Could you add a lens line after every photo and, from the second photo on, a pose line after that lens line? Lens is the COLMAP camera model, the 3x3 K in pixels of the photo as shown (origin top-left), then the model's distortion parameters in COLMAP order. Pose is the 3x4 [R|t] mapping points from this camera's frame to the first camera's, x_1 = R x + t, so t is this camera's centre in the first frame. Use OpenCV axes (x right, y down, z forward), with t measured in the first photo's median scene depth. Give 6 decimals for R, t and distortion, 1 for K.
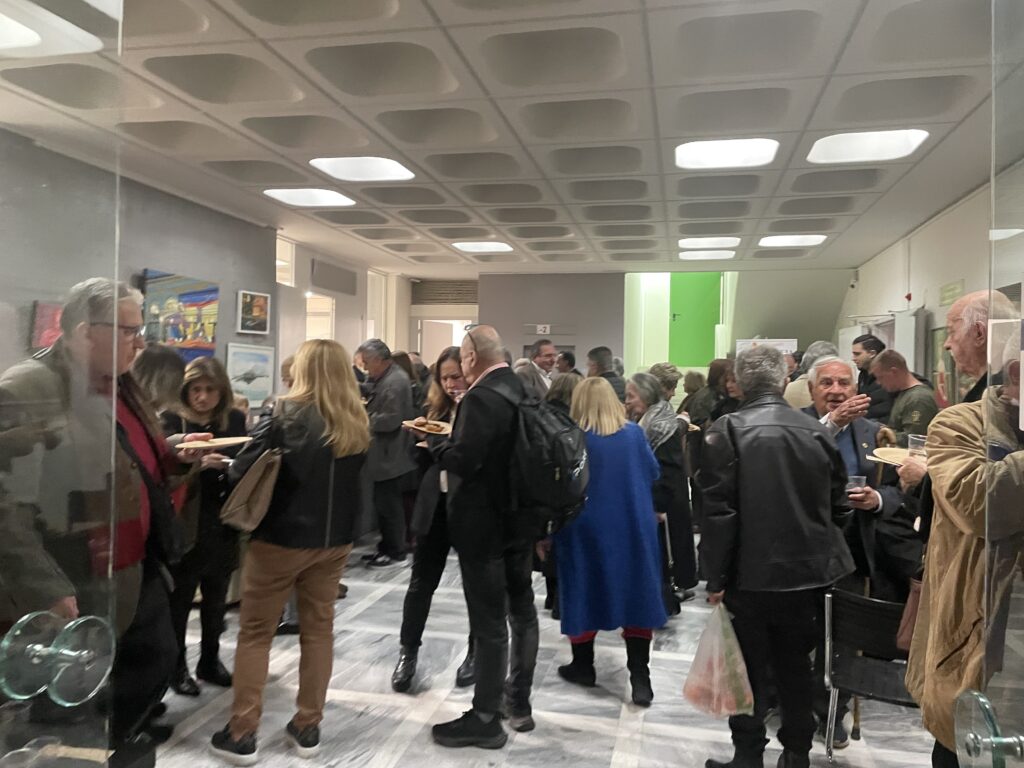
lens RADIAL K [[781.0, 0, 513.3], [0, 781.0, 381.6], [0, 0, 1]] dist [0.072849, -0.035113]
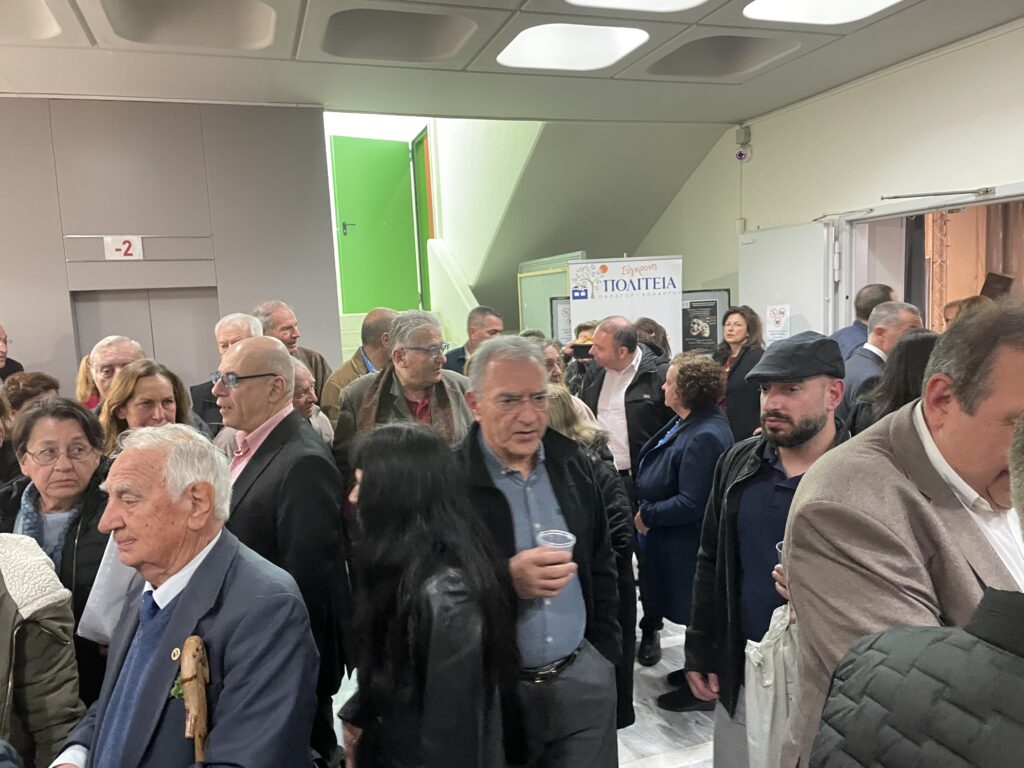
lens RADIAL K [[781.0, 0, 513.3], [0, 781.0, 385.7], [0, 0, 1]] dist [0.072849, -0.035113]
pose [[0.852682, -0.112488, 0.510177, -0.005064], [0.063175, 0.991580, 0.113044, -0.031642], [-0.518597, -0.064160, 0.852608, 0.566511]]
